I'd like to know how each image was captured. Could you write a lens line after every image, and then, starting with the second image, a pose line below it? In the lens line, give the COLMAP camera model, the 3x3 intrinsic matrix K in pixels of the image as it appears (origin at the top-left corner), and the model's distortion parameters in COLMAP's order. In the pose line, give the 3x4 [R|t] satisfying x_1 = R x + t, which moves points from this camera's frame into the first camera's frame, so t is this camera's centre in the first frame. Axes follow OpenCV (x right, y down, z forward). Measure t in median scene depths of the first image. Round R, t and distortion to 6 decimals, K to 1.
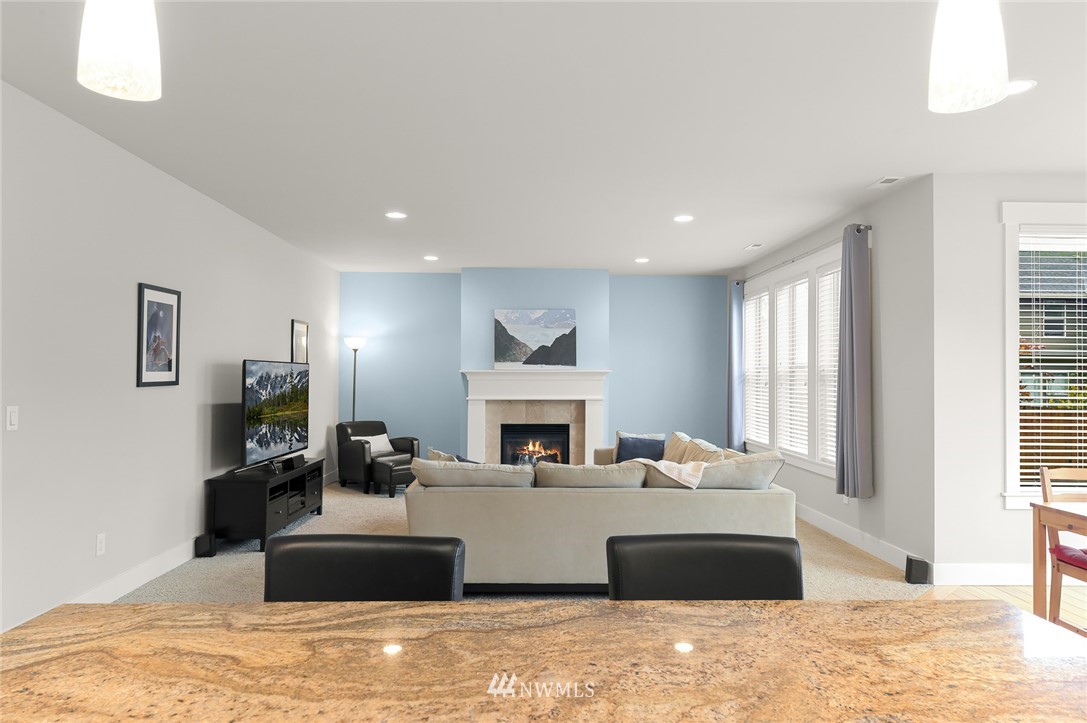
lens RADIAL K [[697.5, 0, 550.5], [0, 697.5, 364.9], [0, 0, 1]] dist [-0.010872, -0.004634]
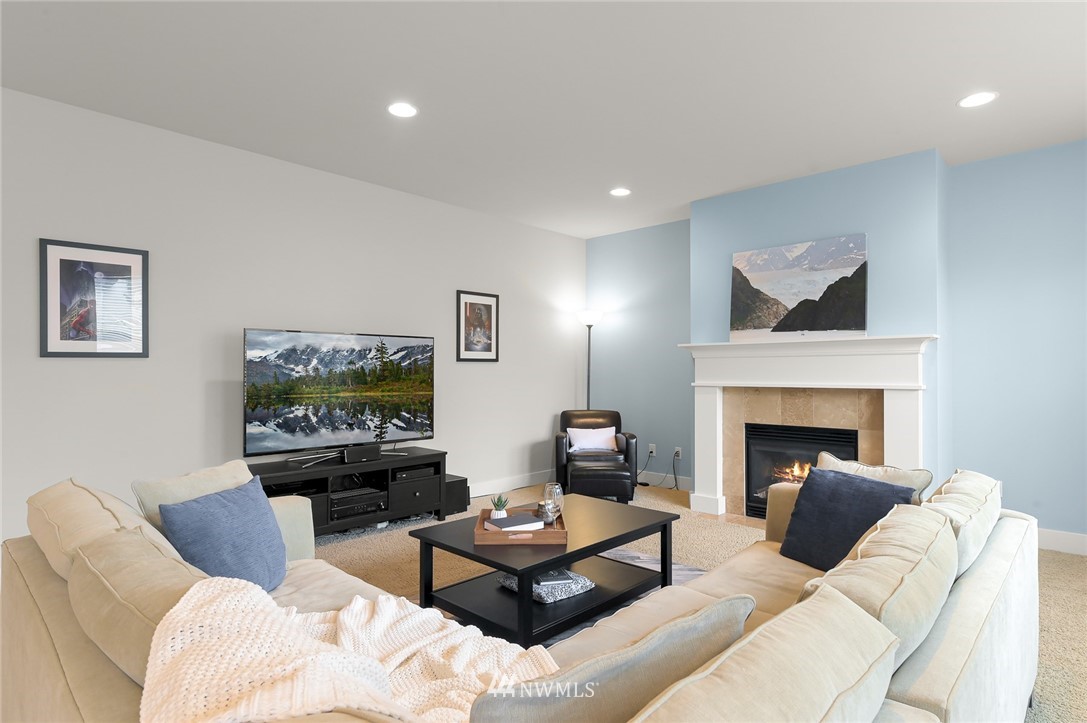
lens RADIAL K [[591.6, 0, 548.0], [0, 591.6, 367.8], [0, 0, 1]] dist [0.019184, -0.001195]
pose [[0.700432, -0.008380, -0.713670, 0.204129], [0.015256, 0.999878, 0.003232, 0.027089], [0.713556, -0.013151, 0.700475, 0.468231]]
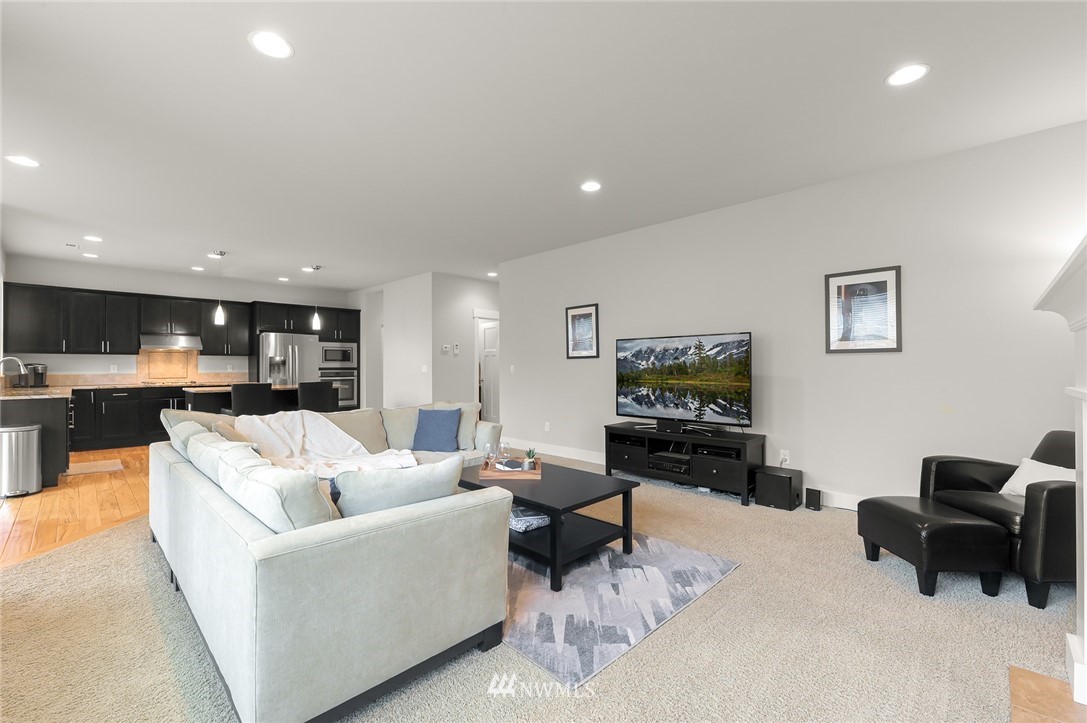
lens RADIAL K [[454.0, 0, 545.5], [0, 454.0, 359.8], [0, 0, 1]] dist [-0.003877, -0.000029]
pose [[-0.714954, -0.007290, -0.699133, 0.195814], [0.016515, 0.999491, -0.027311, 0.035352], [0.698976, -0.031072, -0.714470, 0.965684]]
